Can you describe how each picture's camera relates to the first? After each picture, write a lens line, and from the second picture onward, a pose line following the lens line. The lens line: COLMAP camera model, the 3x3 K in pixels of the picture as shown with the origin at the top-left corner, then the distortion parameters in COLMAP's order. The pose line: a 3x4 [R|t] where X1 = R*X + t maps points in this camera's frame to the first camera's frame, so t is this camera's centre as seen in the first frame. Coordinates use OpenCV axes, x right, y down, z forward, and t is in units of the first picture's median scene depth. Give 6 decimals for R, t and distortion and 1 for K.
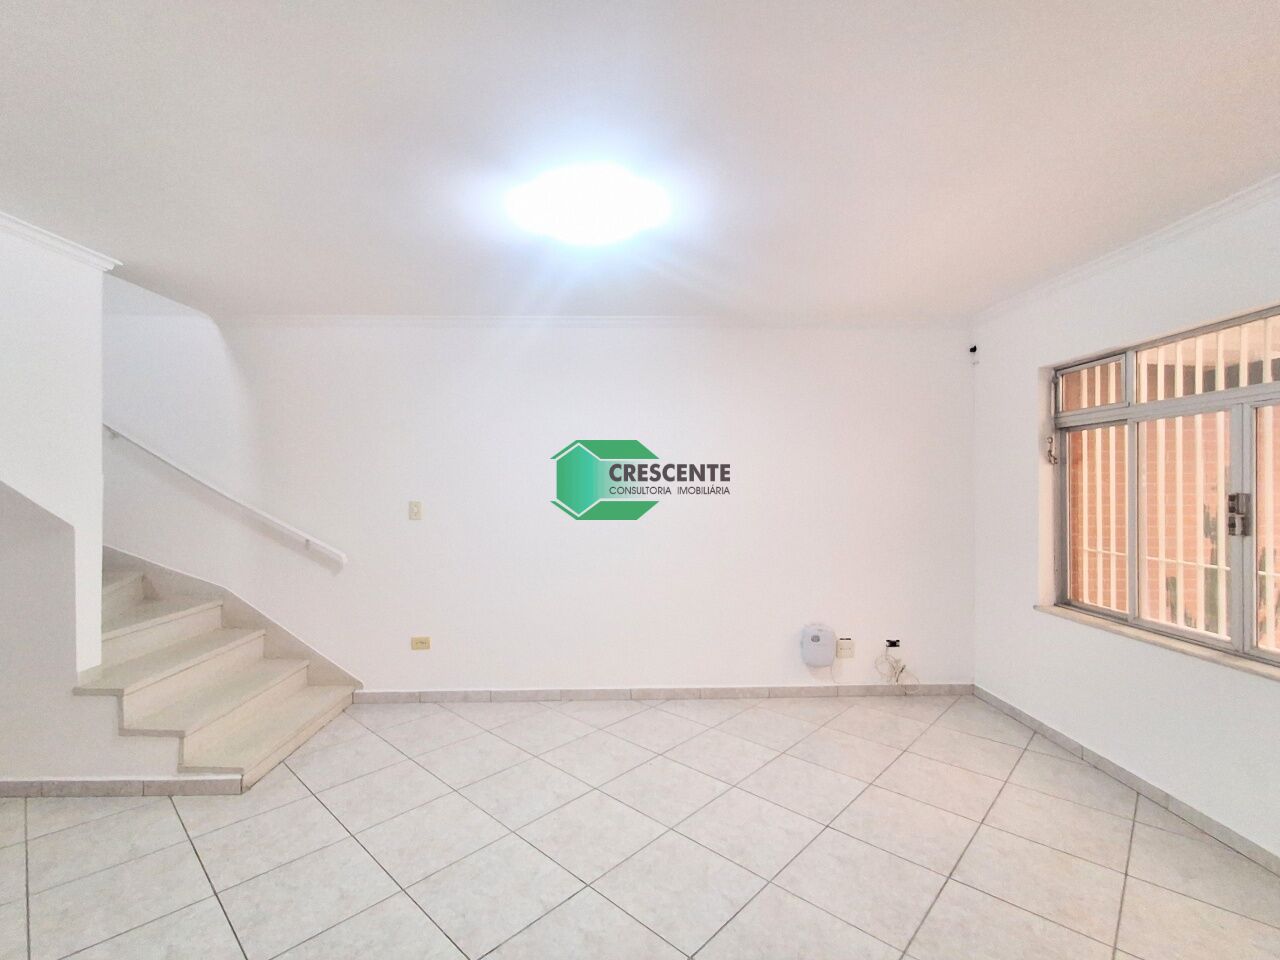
lens RADIAL K [[585.2, 0, 634.8], [0, 585.2, 483.5], [0, 0, 1]] dist [0.000541, 0.000068]
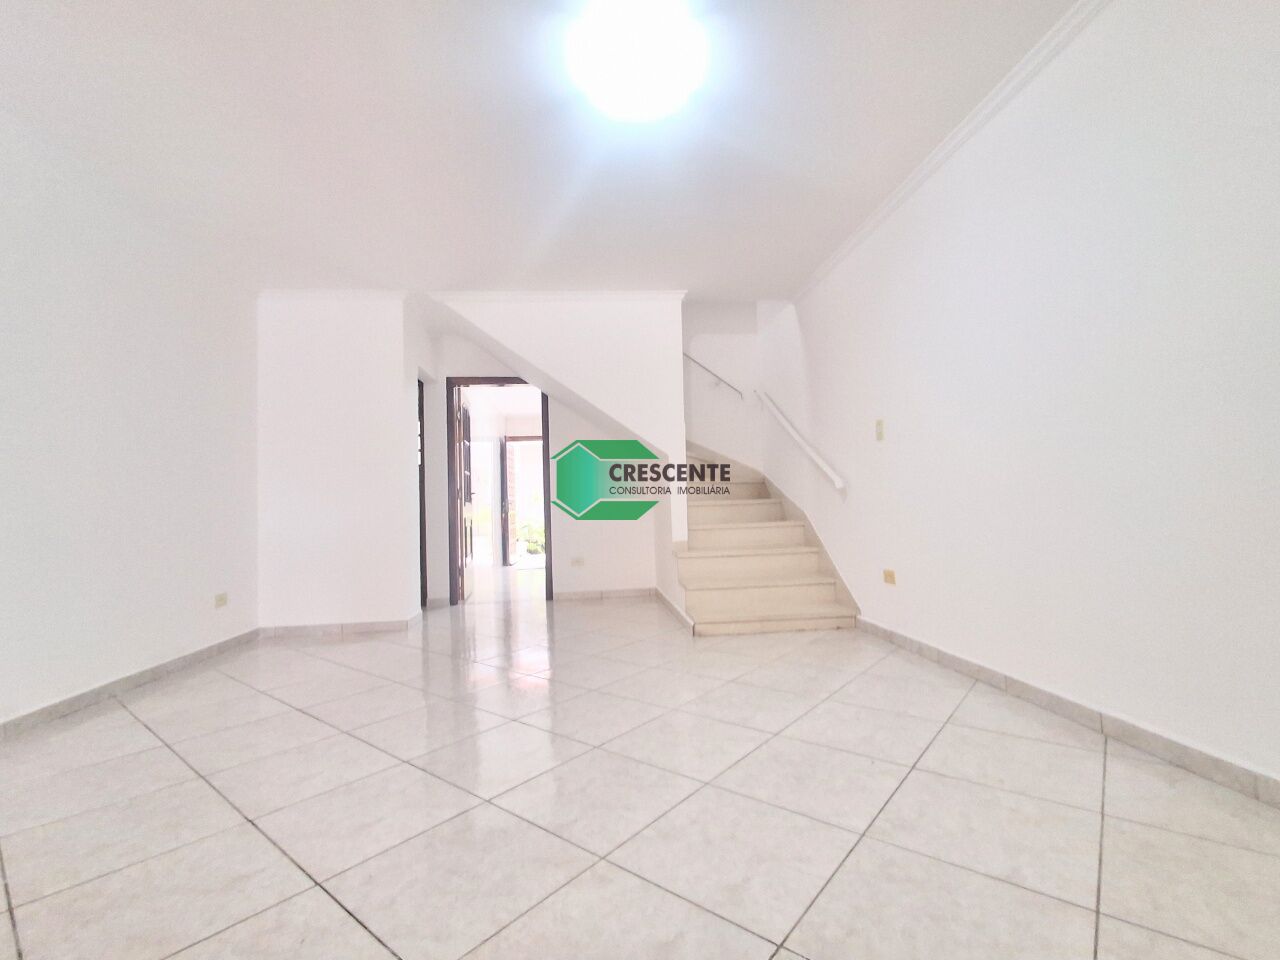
lens RADIAL K [[585.2, 0, 634.8], [0, 585.2, 483.5], [0, 0, 1]] dist [0.000541, 0.000068]
pose [[0.053483, -0.041873, -0.997690, 0.515961], [0.027955, 0.998792, -0.040421, 0.156154], [0.998177, -0.025729, 0.054589, 0.565659]]
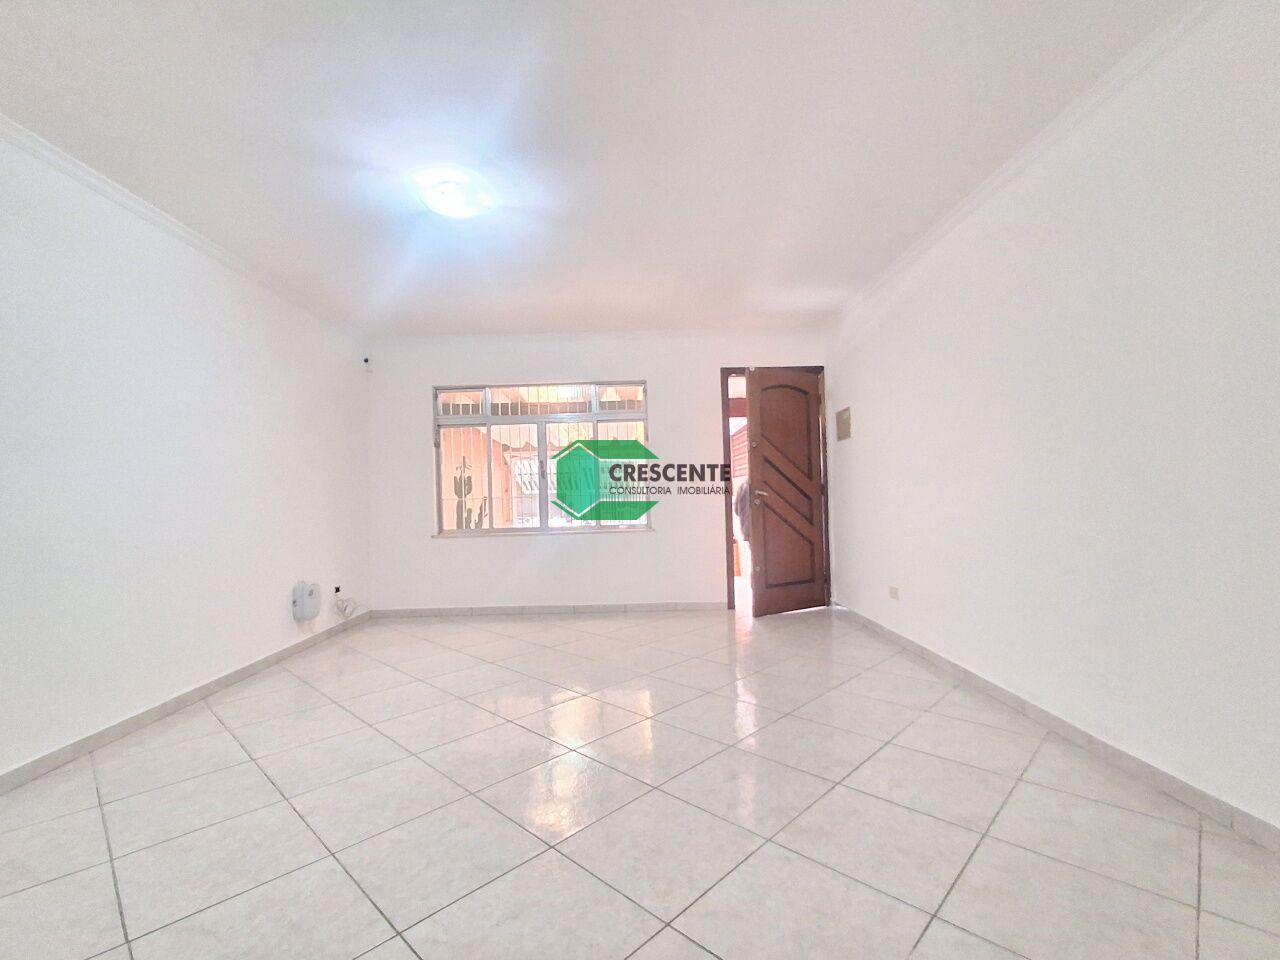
lens RADIAL K [[585.2, 0, 634.8], [0, 585.2, 483.5], [0, 0, 1]] dist [0.000541, 0.000068]
pose [[0.022062, 0.020229, 0.999552, -0.772007], [0.030571, 0.999314, -0.020899, 0.104365], [-0.999289, 0.031018, 0.021428, 0.374154]]
